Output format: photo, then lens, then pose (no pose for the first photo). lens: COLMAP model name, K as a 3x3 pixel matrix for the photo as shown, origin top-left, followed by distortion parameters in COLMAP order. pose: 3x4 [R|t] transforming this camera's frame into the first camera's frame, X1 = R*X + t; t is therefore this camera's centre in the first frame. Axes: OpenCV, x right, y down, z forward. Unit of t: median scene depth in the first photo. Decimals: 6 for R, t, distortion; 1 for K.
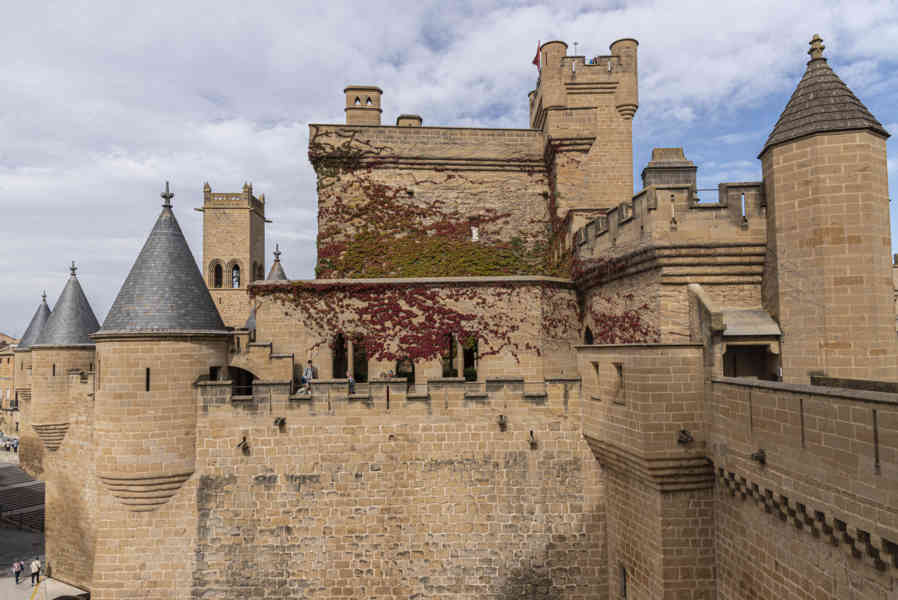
lens RADIAL K [[625.8, 0, 439.6], [0, 625.8, 306.5], [0, 0, 1]] dist [0.043204, -0.028740]
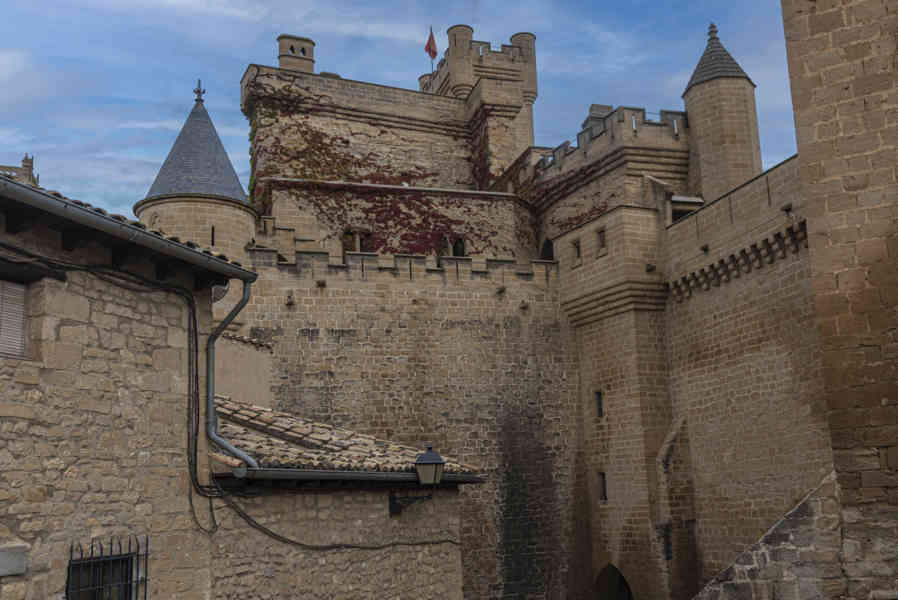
lens RADIAL K [[956.7, 0, 449.0], [0, 956.7, 300.0], [0, 0, 1]] dist [0.060132, -0.004584]
pose [[0.942535, 0.048412, 0.330582, -0.553363], [0.003443, 0.987986, -0.154504, 0.437699], [-0.334090, 0.146763, 0.931045, -0.642985]]
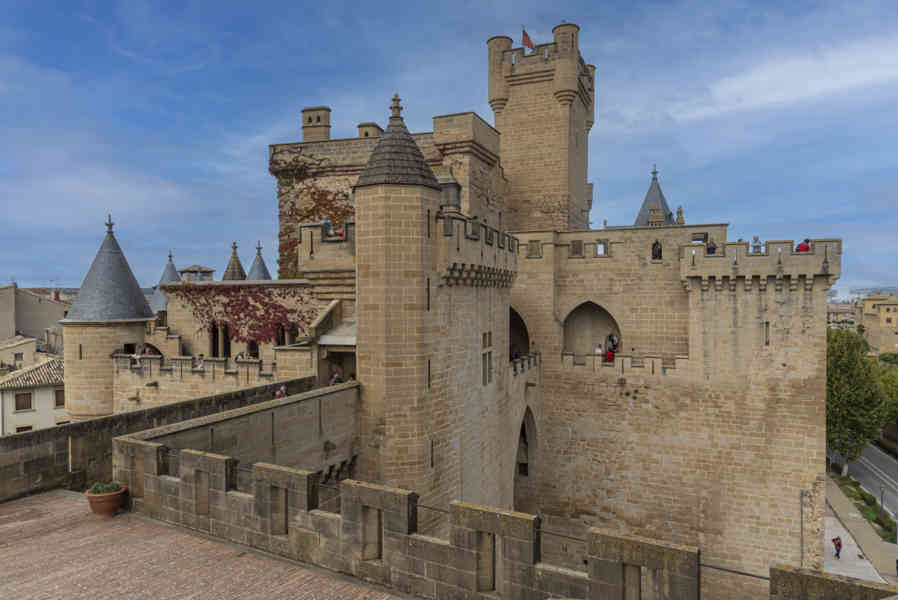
lens RADIAL K [[609.8, 0, 441.1], [0, 609.8, 306.1], [0, 0, 1]] dist [0.037953, -0.030850]
pose [[0.931304, 0.013905, -0.363977, 0.784589], [0.017183, 0.996481, 0.082036, -0.090325], [0.363837, -0.082654, 0.927788, -0.048522]]
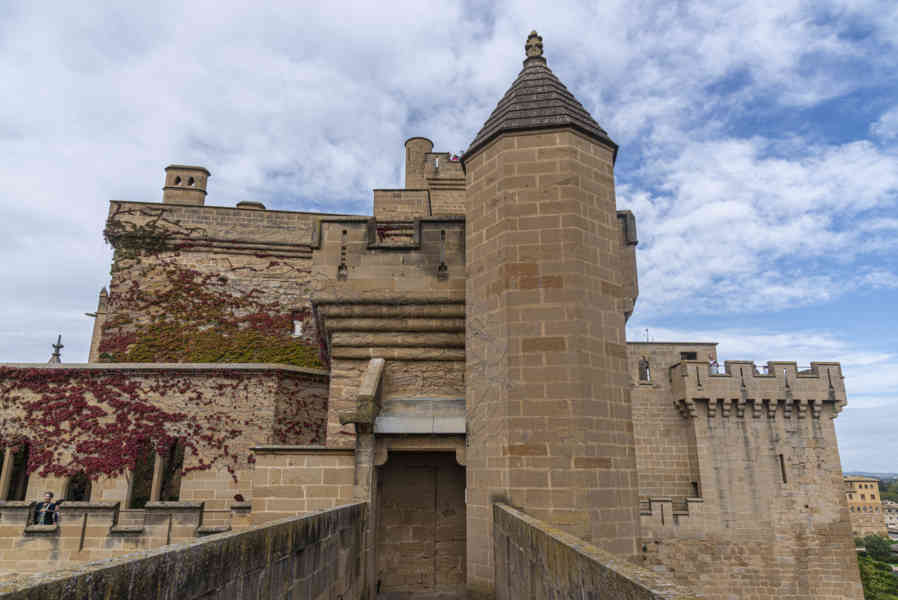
lens RADIAL K [[601.2, 0, 446.3], [0, 601.2, 305.7], [0, 0, 1]] dist [0.026436, -0.026428]
pose [[0.999366, 0.026176, 0.024133, 0.344091], [-0.020515, 0.977369, -0.210546, 0.031729], [-0.029098, 0.209917, 0.977286, 0.265493]]
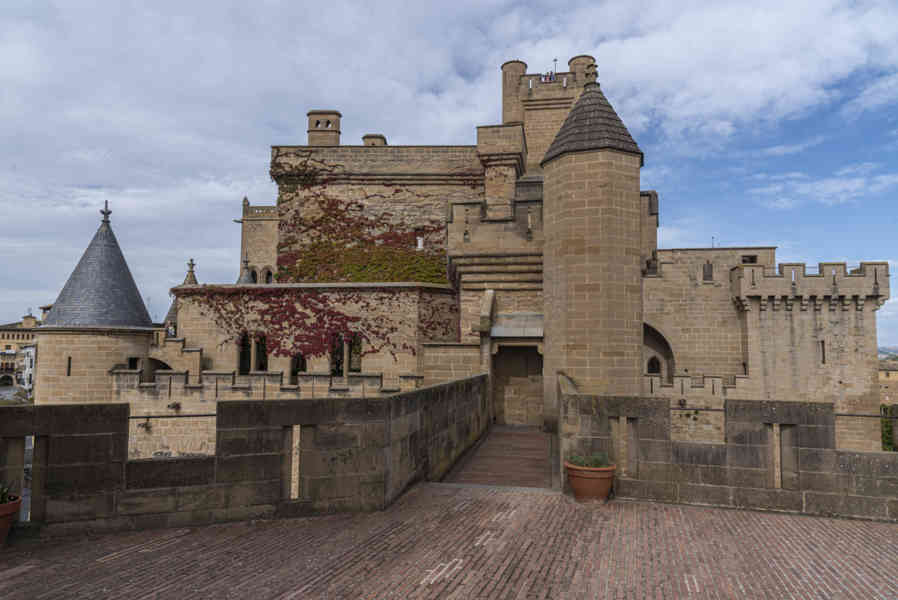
lens RADIAL K [[609.8, 0, 441.1], [0, 609.8, 306.1], [0, 0, 1]] dist [0.037953, -0.030850]
pose [[0.989511, 0.011744, -0.143981, 0.353857], [-0.013316, 0.999862, -0.009959, 0.002956], [0.143844, 0.011772, 0.989530, -0.048235]]
